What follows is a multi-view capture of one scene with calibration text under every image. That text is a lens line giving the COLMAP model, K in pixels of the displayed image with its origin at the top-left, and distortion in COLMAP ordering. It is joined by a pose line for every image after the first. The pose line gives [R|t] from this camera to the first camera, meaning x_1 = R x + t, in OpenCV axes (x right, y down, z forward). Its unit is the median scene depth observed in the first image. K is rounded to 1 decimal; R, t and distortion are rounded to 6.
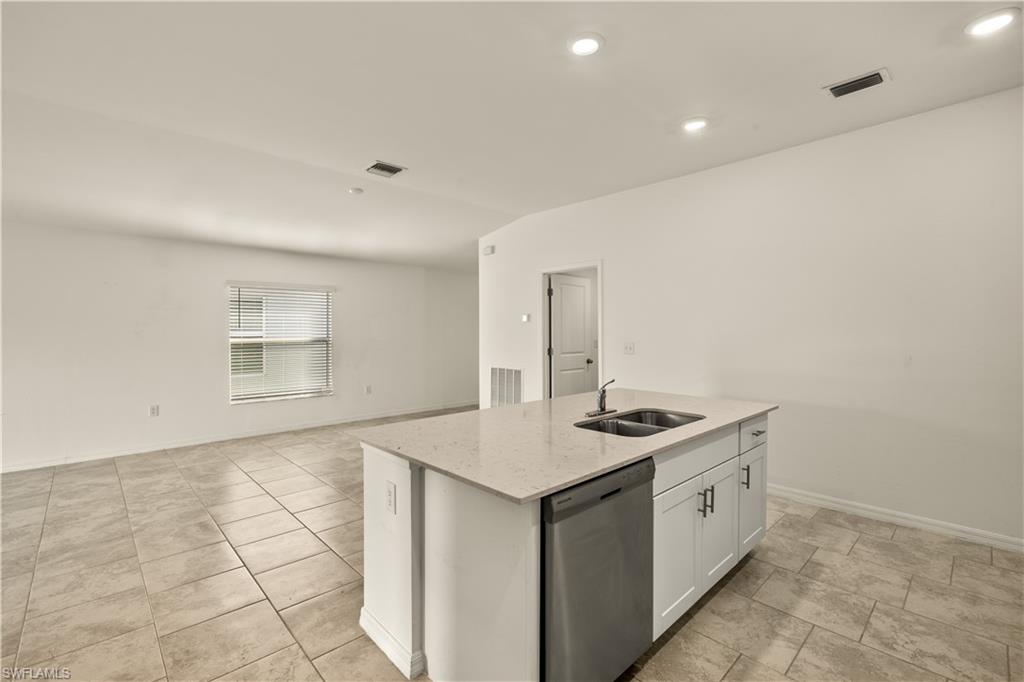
lens RADIAL K [[454.7, 0, 517.4], [0, 454.7, 331.0], [0, 0, 1]] dist [0.000863, -0.000288]
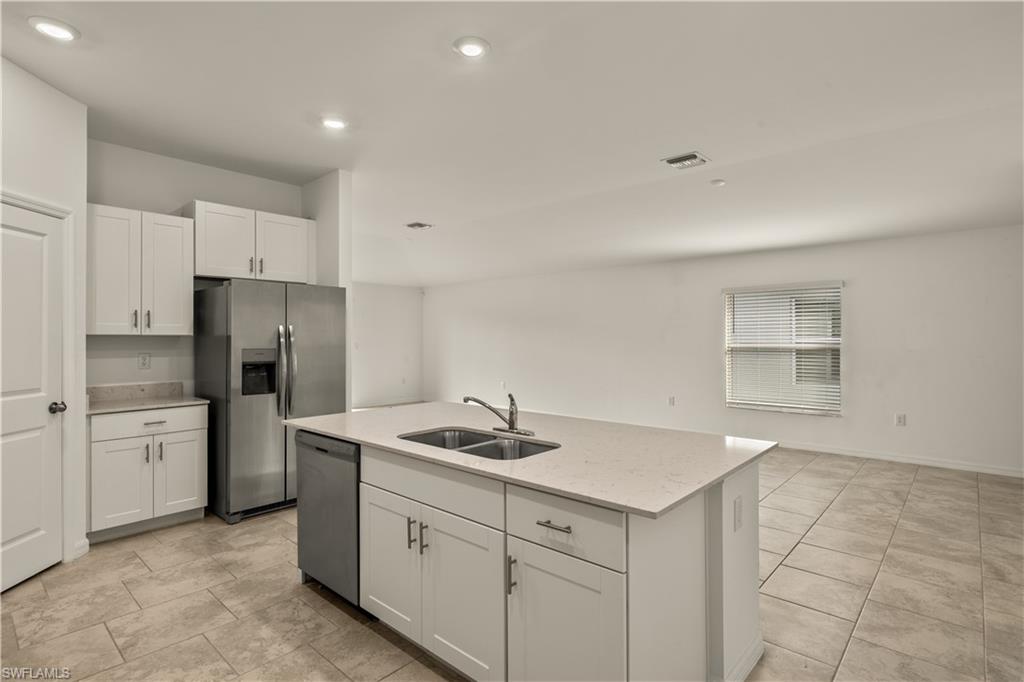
lens RADIAL K [[521.0, 0, 506.6], [0, 521.0, 335.3], [0, 0, 1]] dist [-0.007923, 0.003347]
pose [[0.071041, -0.002579, -0.997470, 0.838844], [-0.001332, 0.999996, -0.002681, 0.001673], [0.997472, 0.001519, 0.071038, 0.654703]]
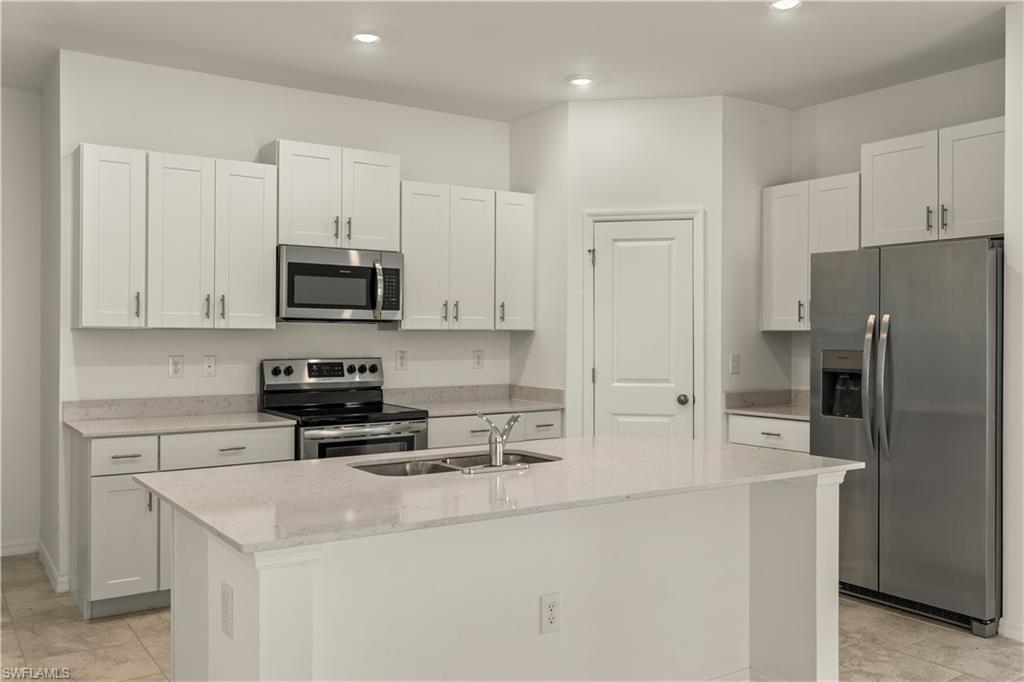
lens RADIAL K [[863.2, 0, 494.6], [0, 863.2, 336.9], [0, 0, 1]] dist [0.003951, -0.001497]
pose [[-0.983742, -0.001129, 0.179586, -0.017041], [0.000101, 0.999977, 0.006838, -0.000158], [-0.179589, 0.006745, -0.983719, 1.519809]]
